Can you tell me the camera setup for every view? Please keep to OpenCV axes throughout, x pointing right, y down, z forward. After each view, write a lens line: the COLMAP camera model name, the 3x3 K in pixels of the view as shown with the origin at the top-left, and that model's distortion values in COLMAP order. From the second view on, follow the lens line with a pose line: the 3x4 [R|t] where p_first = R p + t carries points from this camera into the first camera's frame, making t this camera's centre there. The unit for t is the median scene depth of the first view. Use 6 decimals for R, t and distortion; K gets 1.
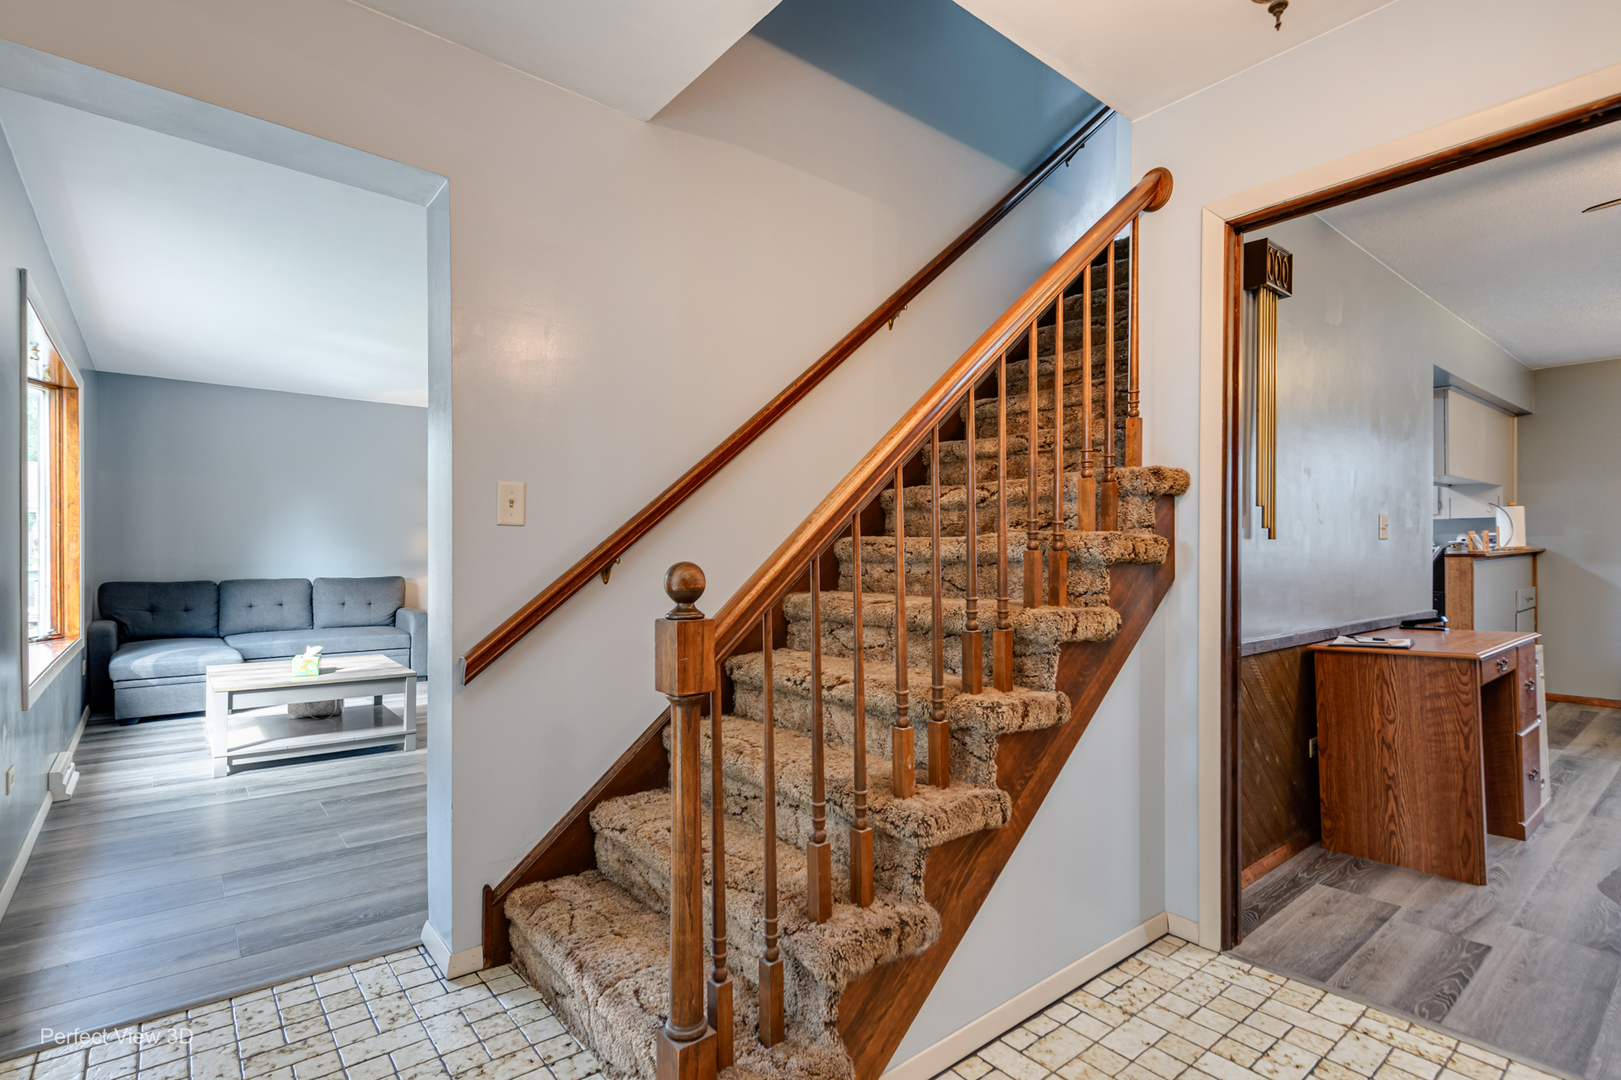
lens RADIAL K [[785.3, 0, 805.6], [0, 785.3, 547.2], [0, 0, 1]] dist [-0.003818, -0.000264]
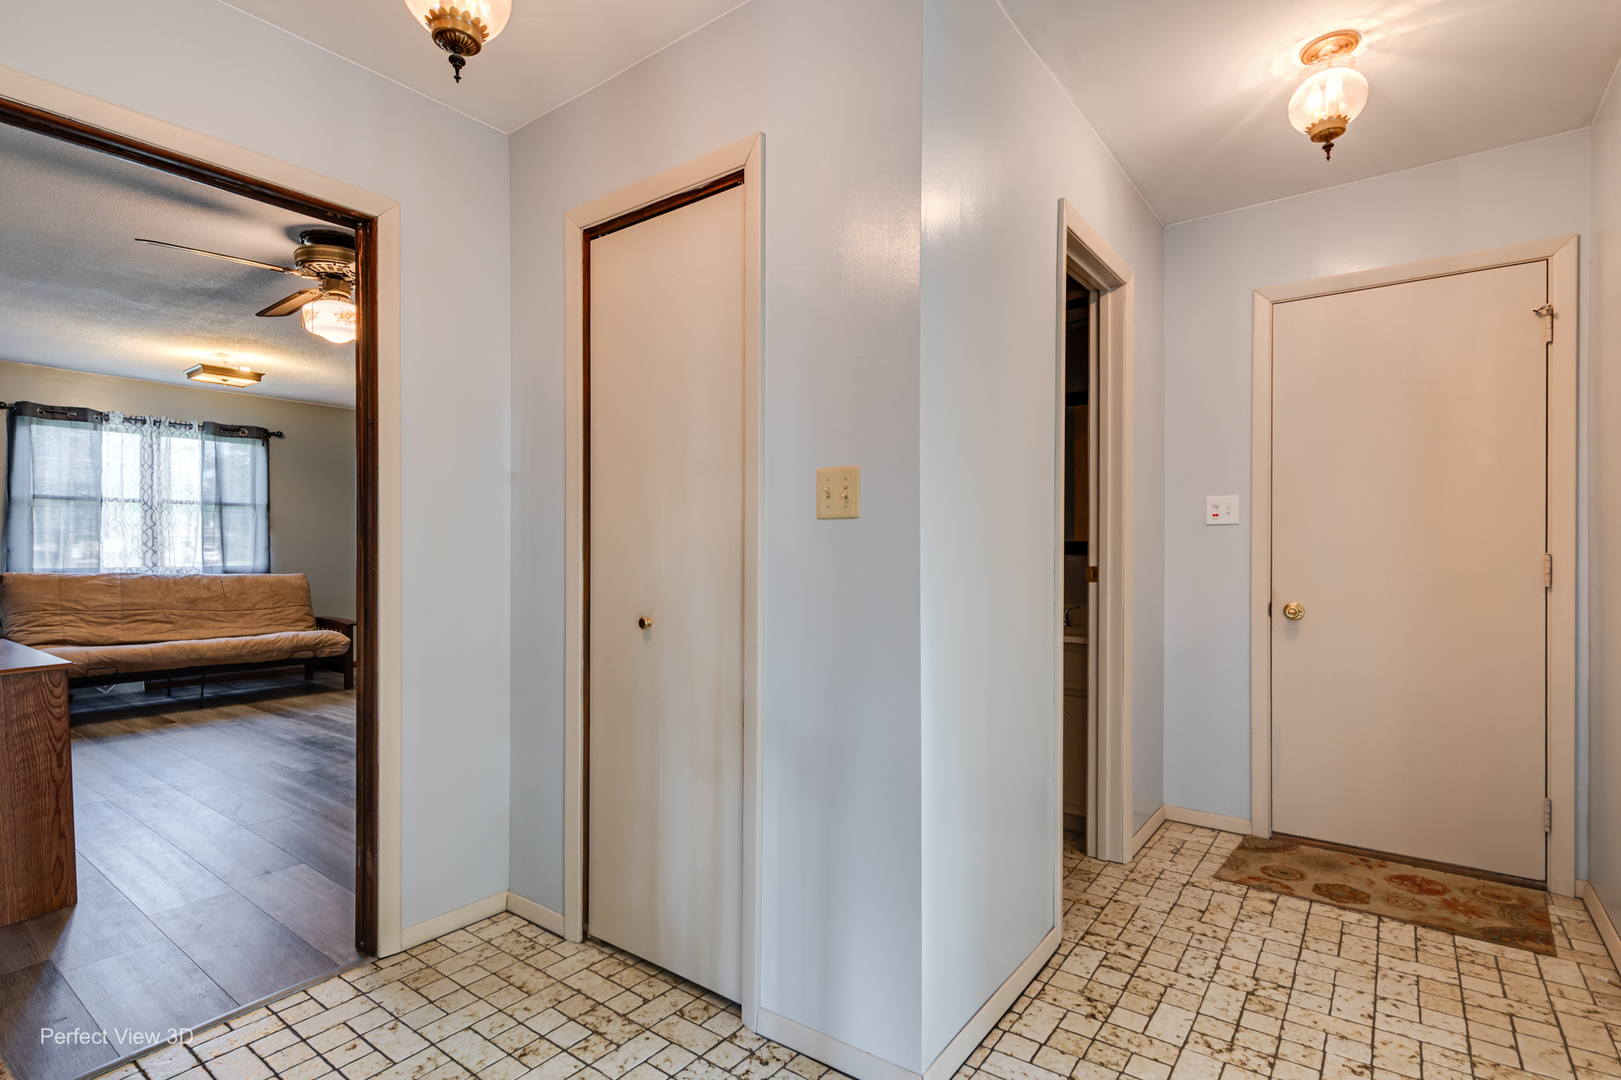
lens RADIAL K [[785.3, 0, 805.8], [0, 785.3, 545.0], [0, 0, 1]] dist [-0.003818, -0.000264]
pose [[-0.238313, -0.001409, 0.971187, -0.269716], [-0.006804, 0.999977, -0.000219, -0.011274], [-0.971164, -0.006660, -0.238317, 0.356250]]
